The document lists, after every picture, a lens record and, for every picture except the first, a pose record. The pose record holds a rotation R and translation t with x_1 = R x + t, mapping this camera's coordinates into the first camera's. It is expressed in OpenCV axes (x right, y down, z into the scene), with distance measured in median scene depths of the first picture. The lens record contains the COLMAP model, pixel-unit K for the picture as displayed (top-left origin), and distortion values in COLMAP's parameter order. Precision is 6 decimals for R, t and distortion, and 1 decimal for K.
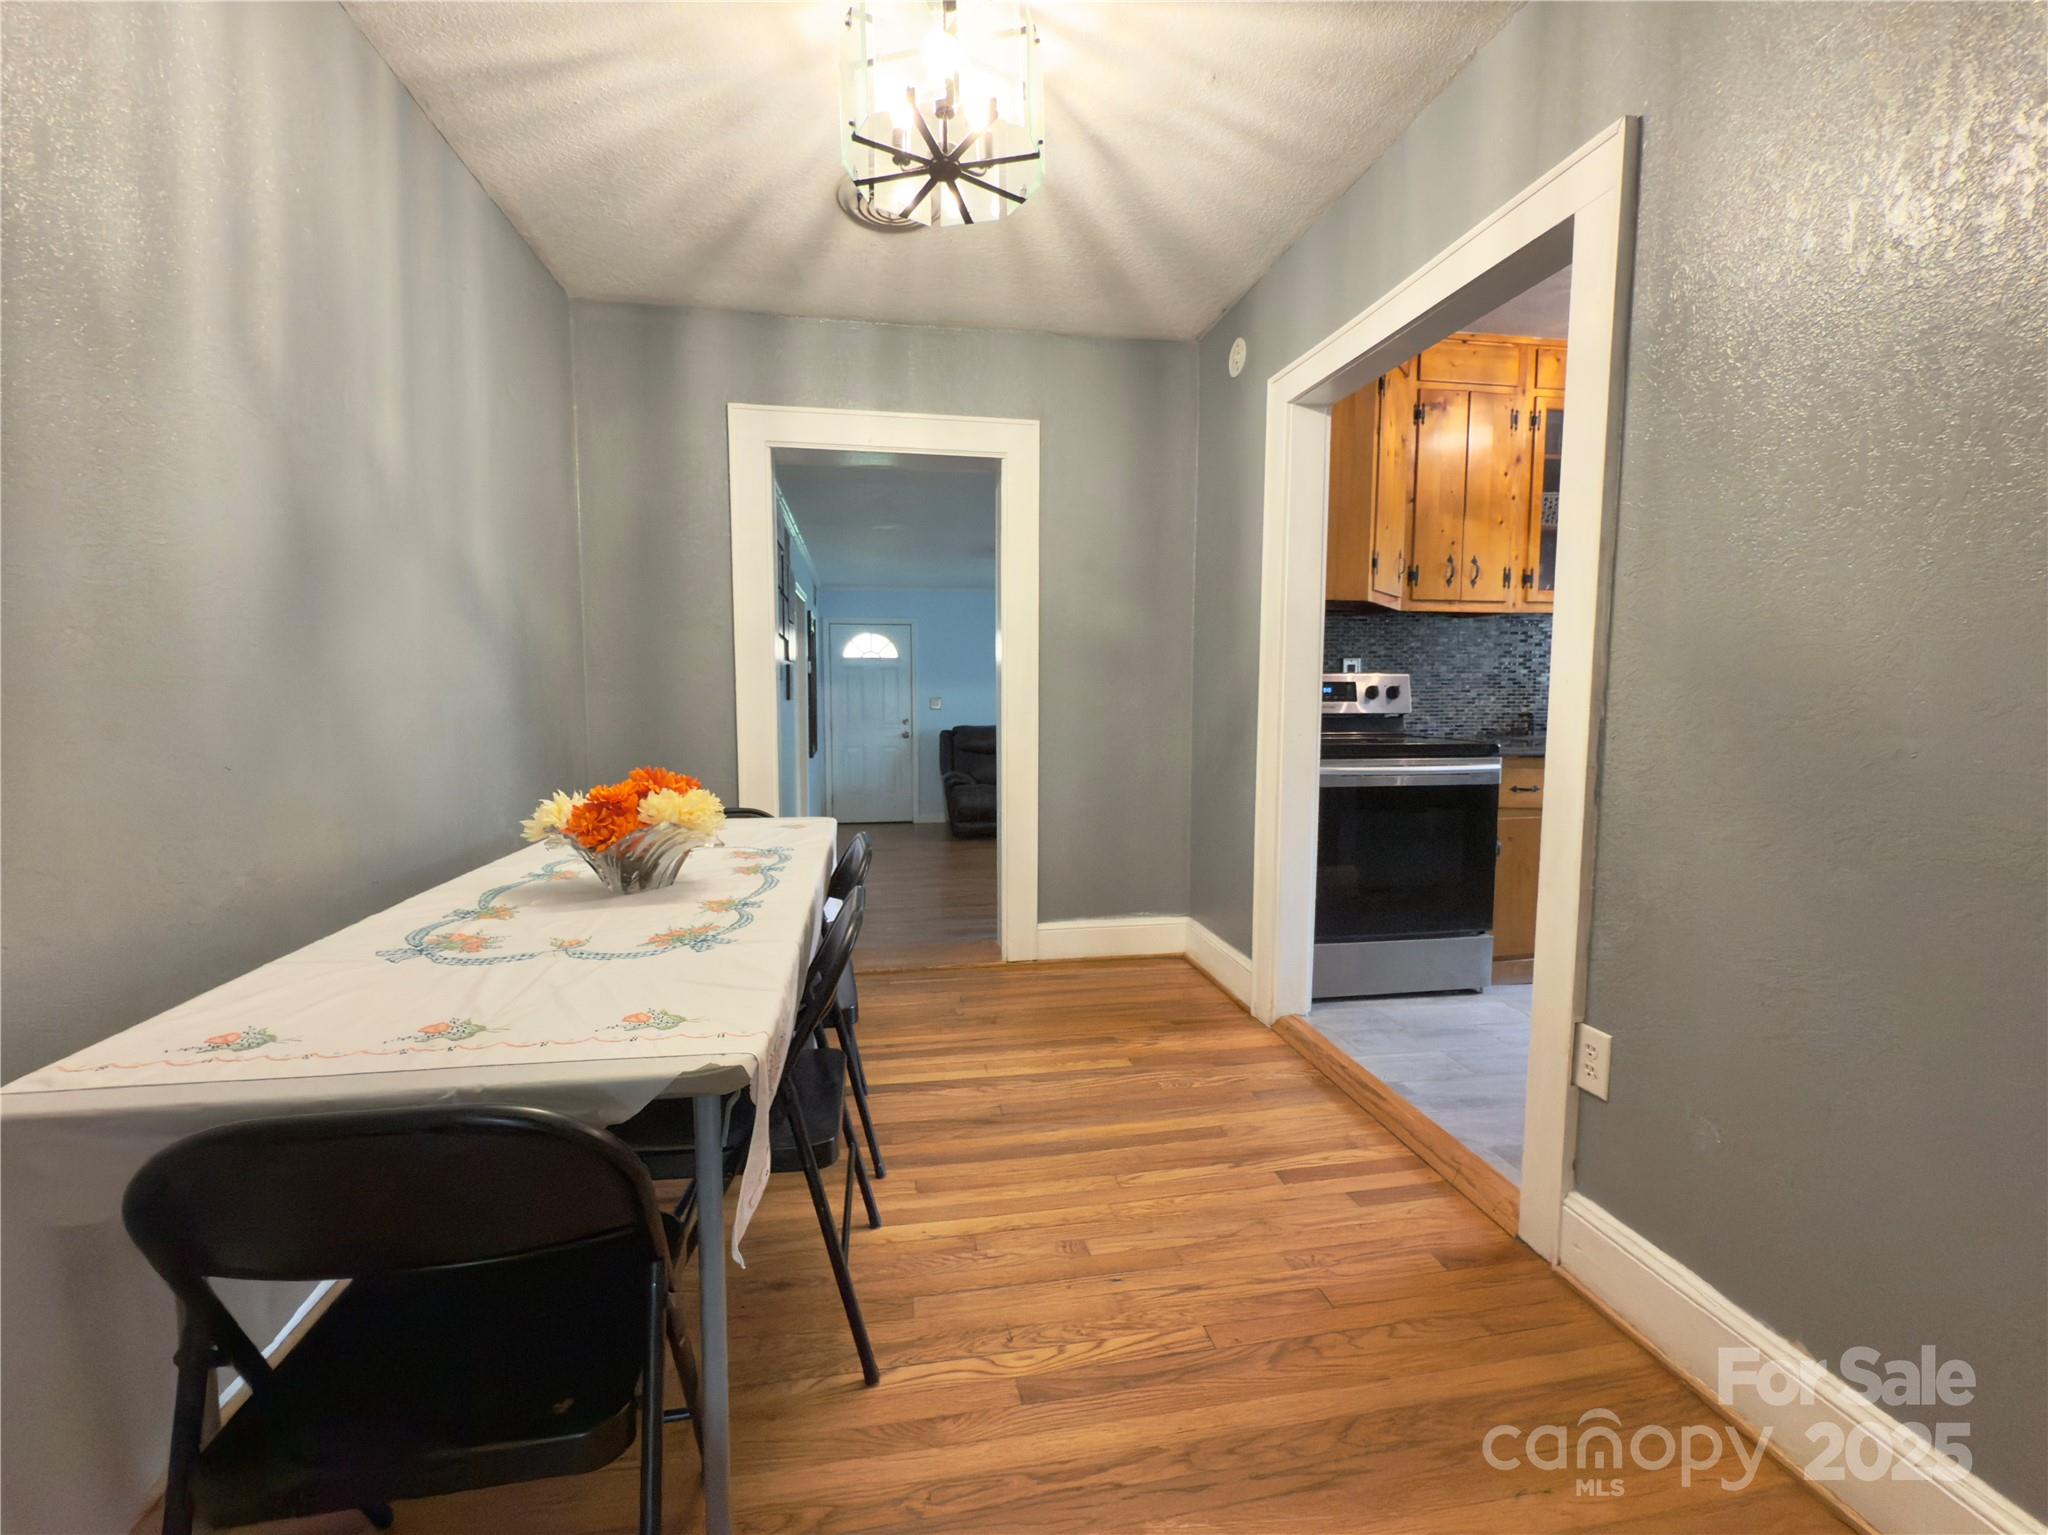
lens RADIAL K [[900.4, 0, 1024.0], [0, 900.4, 767.5], [0, 0, 1]] dist [-0.002420, -0.000317]
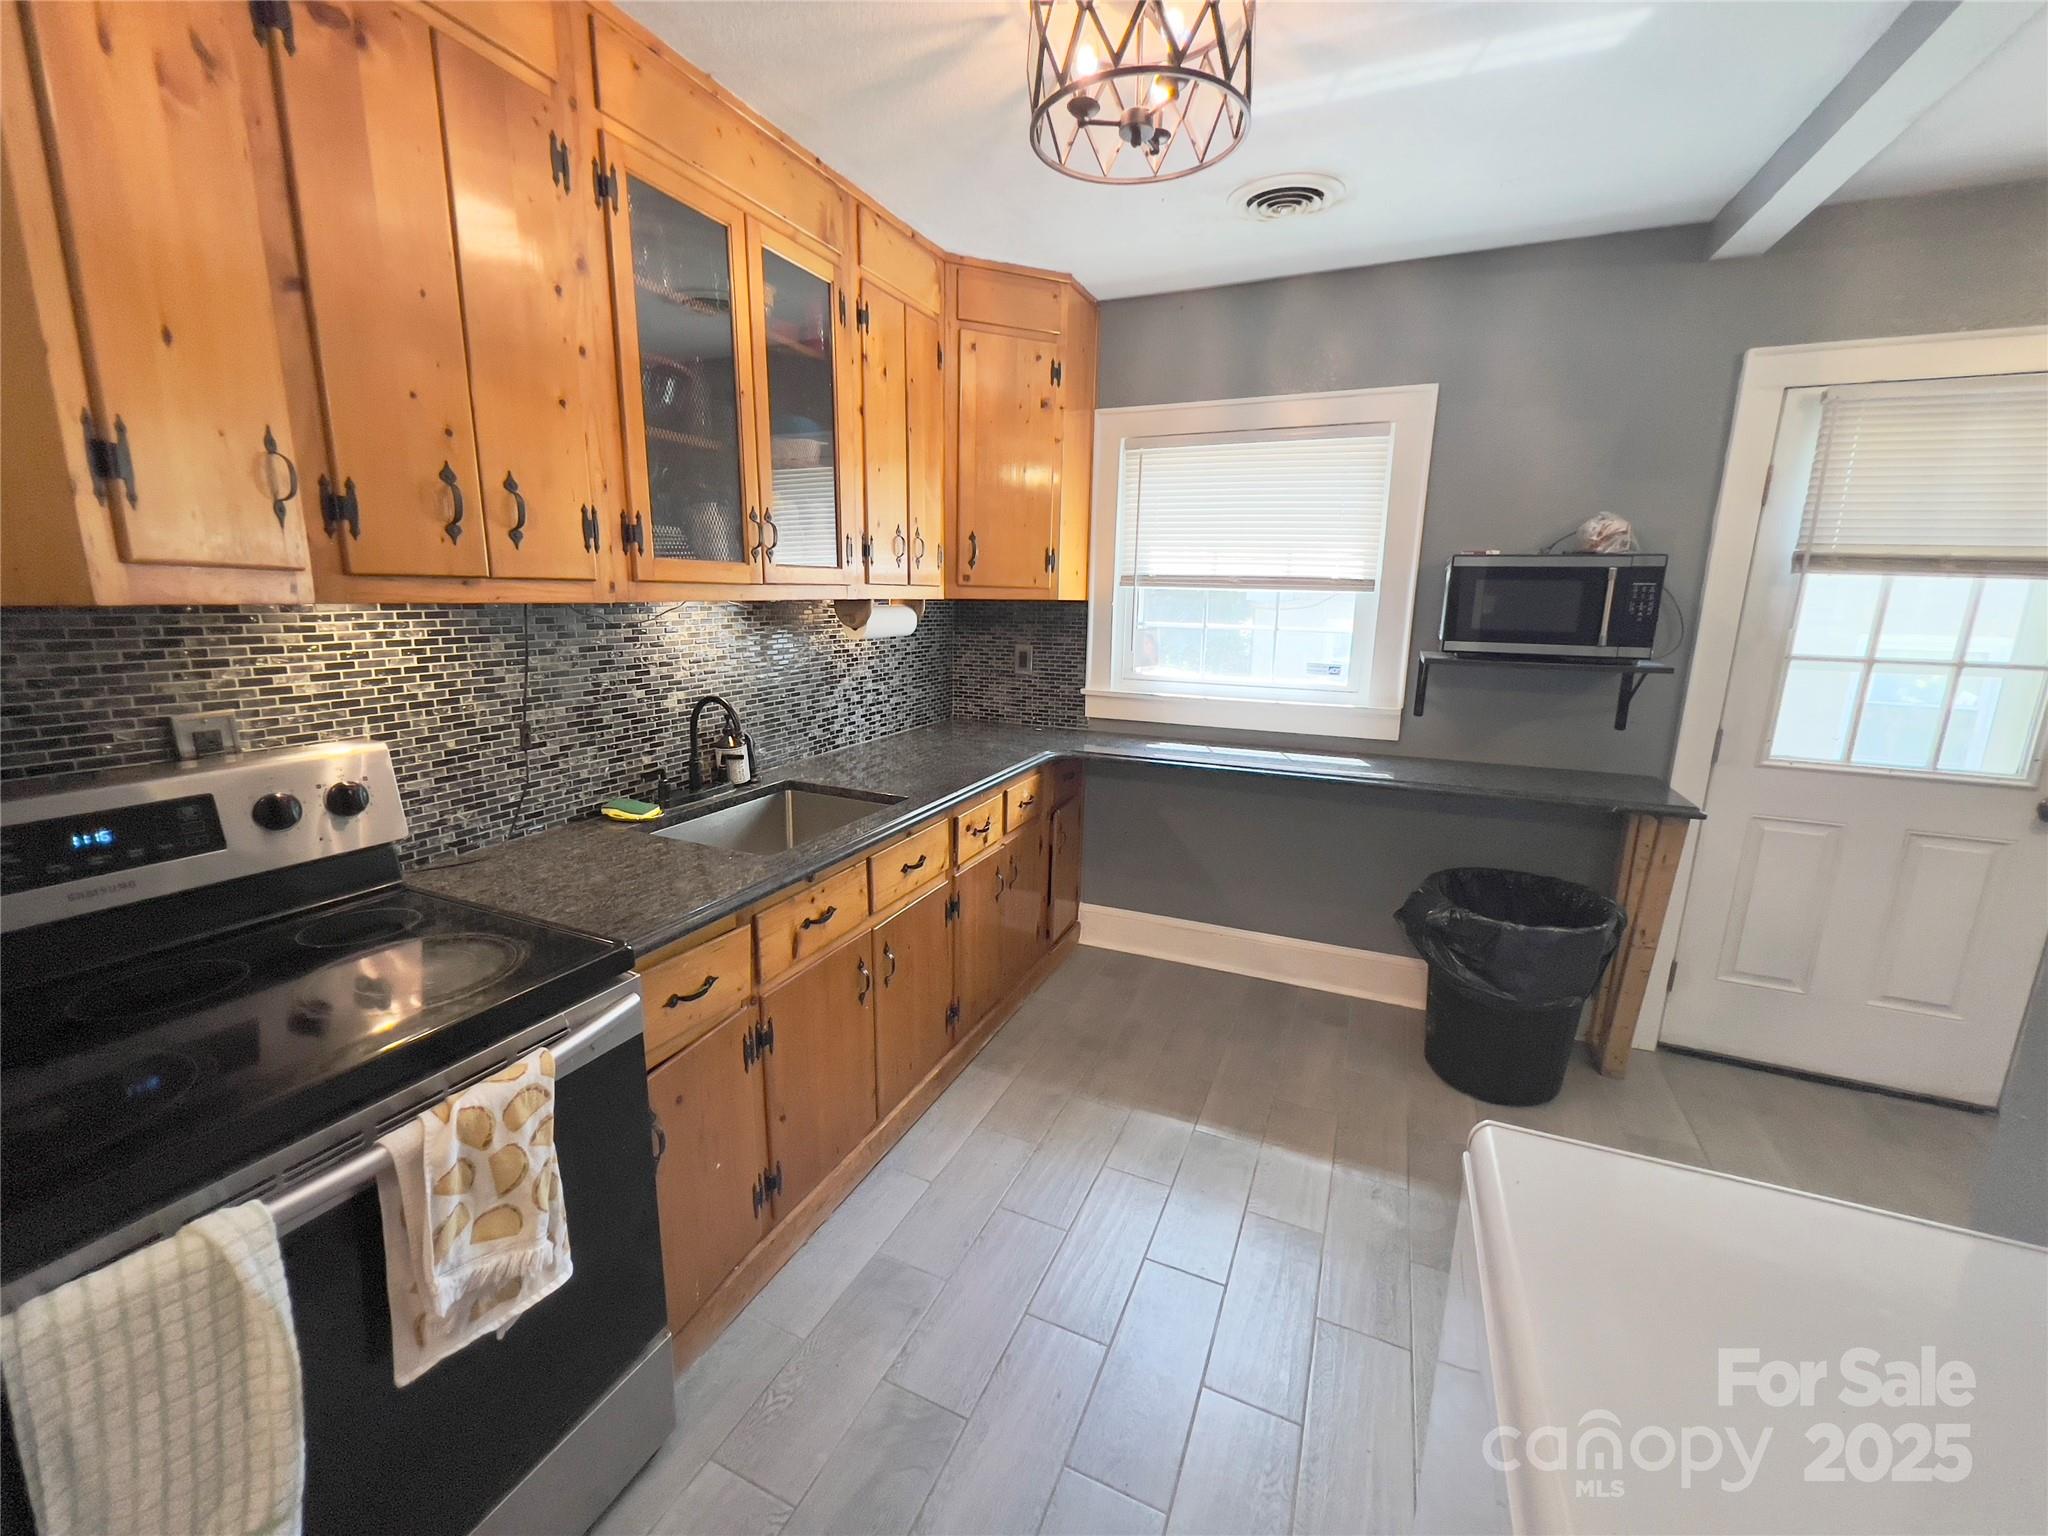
lens RADIAL K [[824.9, 0, 1021.0], [0, 824.9, 759.3], [0, 0, 1]] dist [-0.000712, -0.000363]
pose [[0.562569, -0.155131, 0.812066, 0.296208], [0.061017, 0.987350, 0.146346, -0.142253], [-0.824496, -0.032780, 0.564918, 0.570253]]
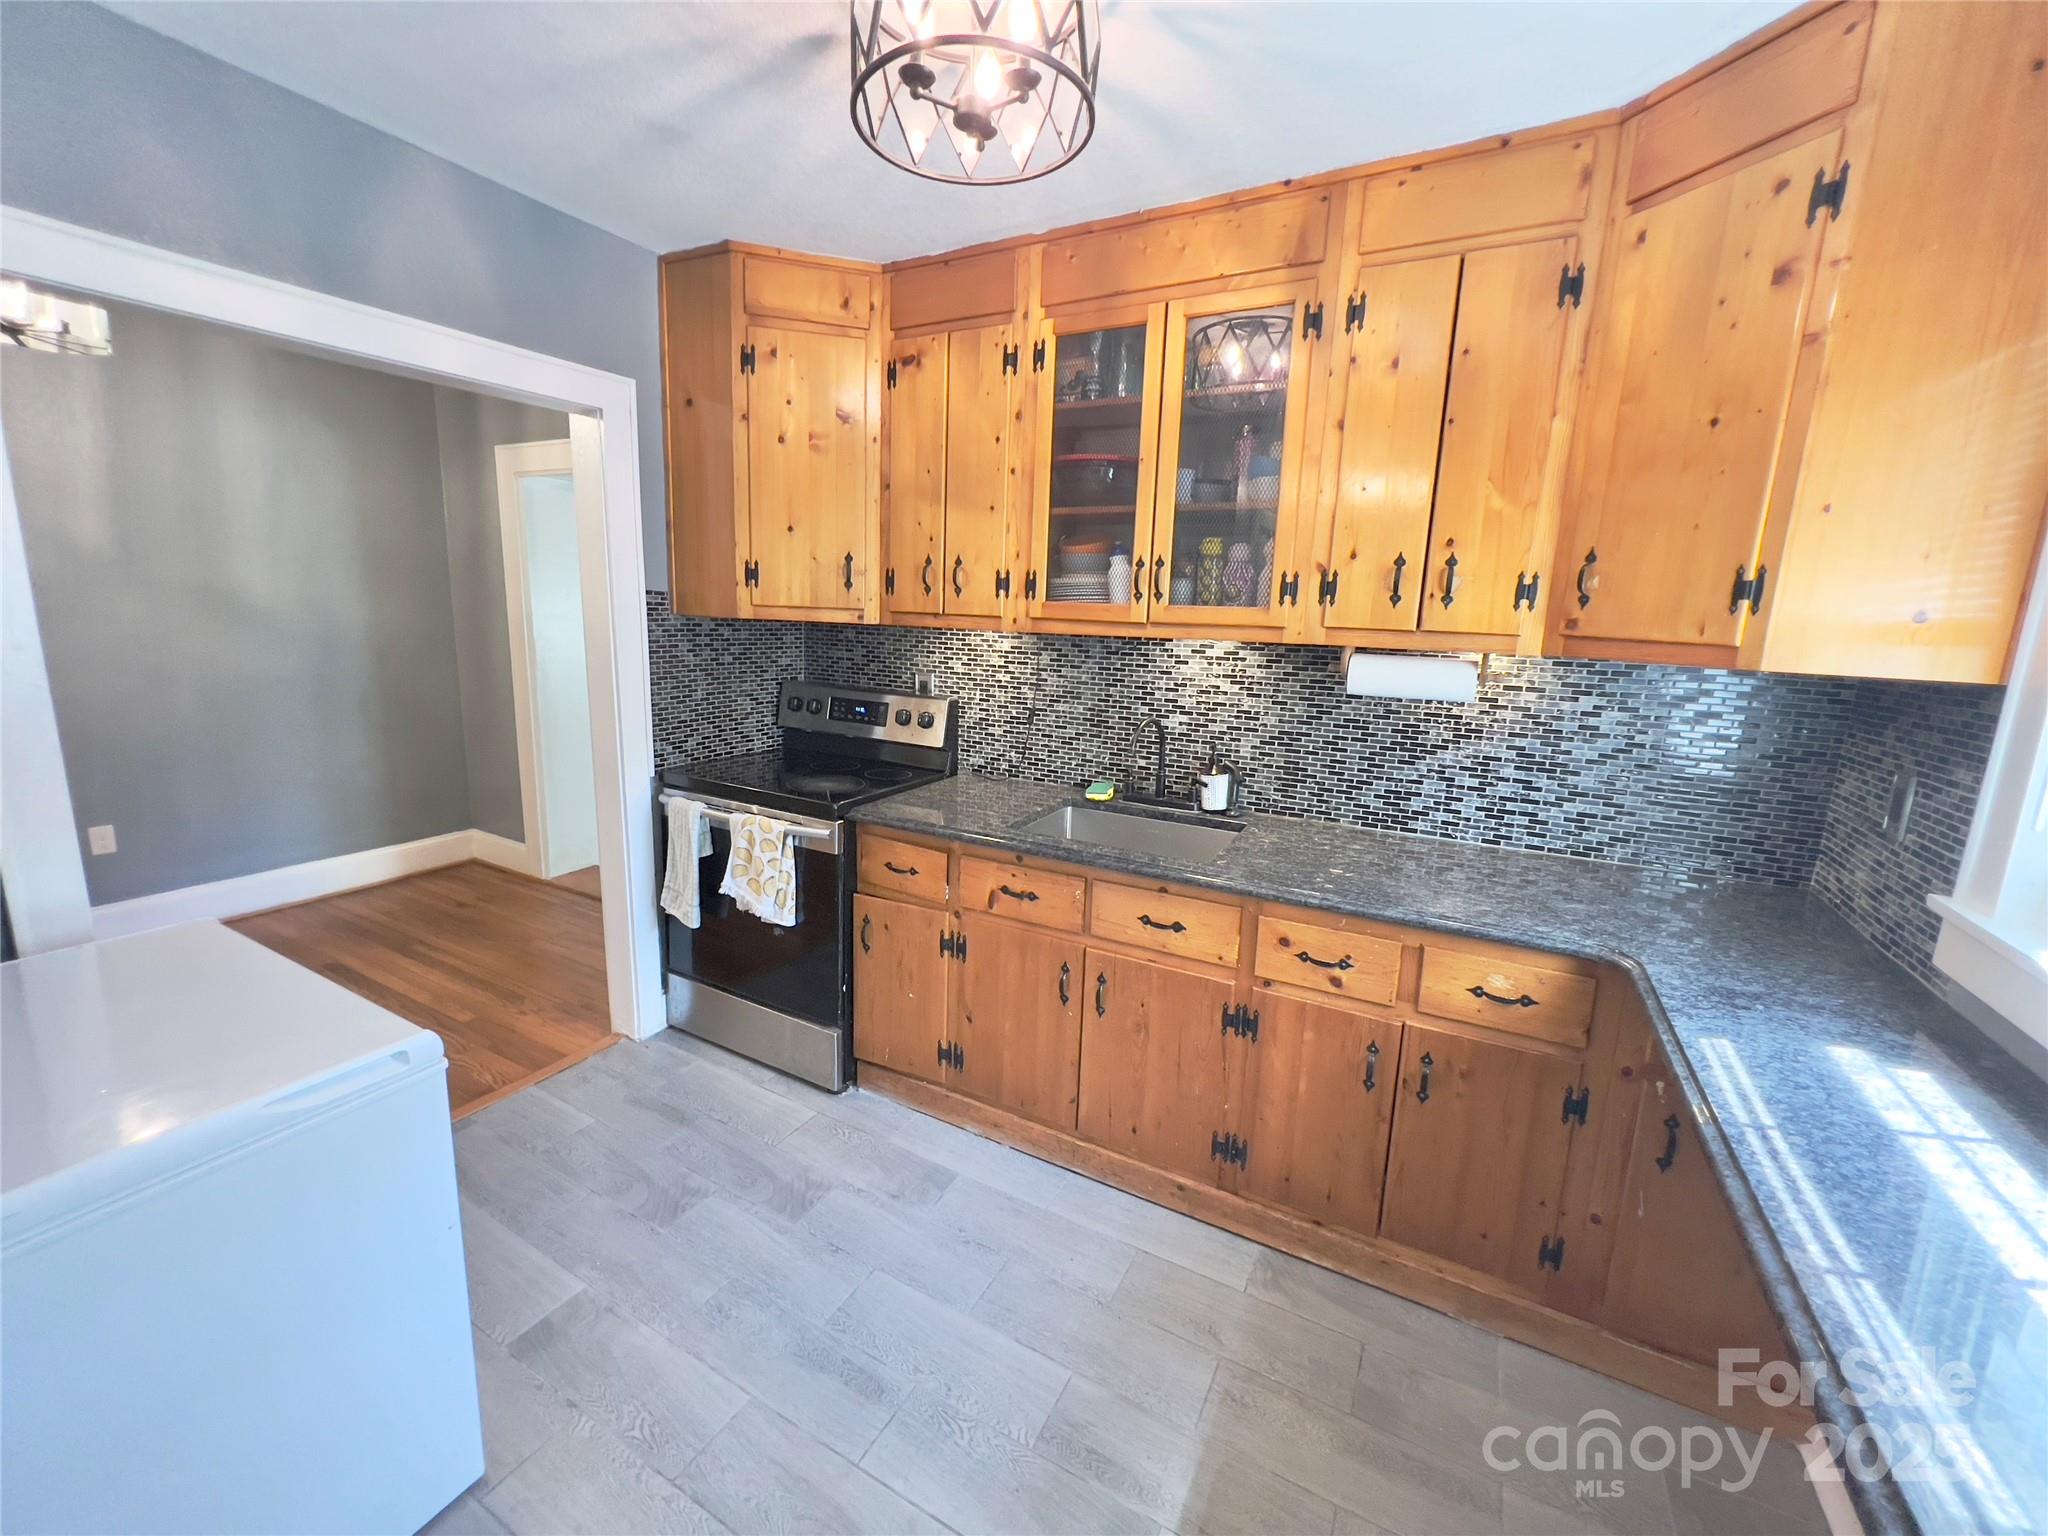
lens RADIAL K [[824.9, 0, 1021.0], [0, 824.9, 759.3], [0, 0, 1]] dist [-0.000712, -0.000363]
pose [[0.780131, 0.140401, -0.609658, 0.986198], [-0.093200, 0.989700, 0.108662, -0.144619], [0.618634, -0.027951, 0.785182, 0.479701]]
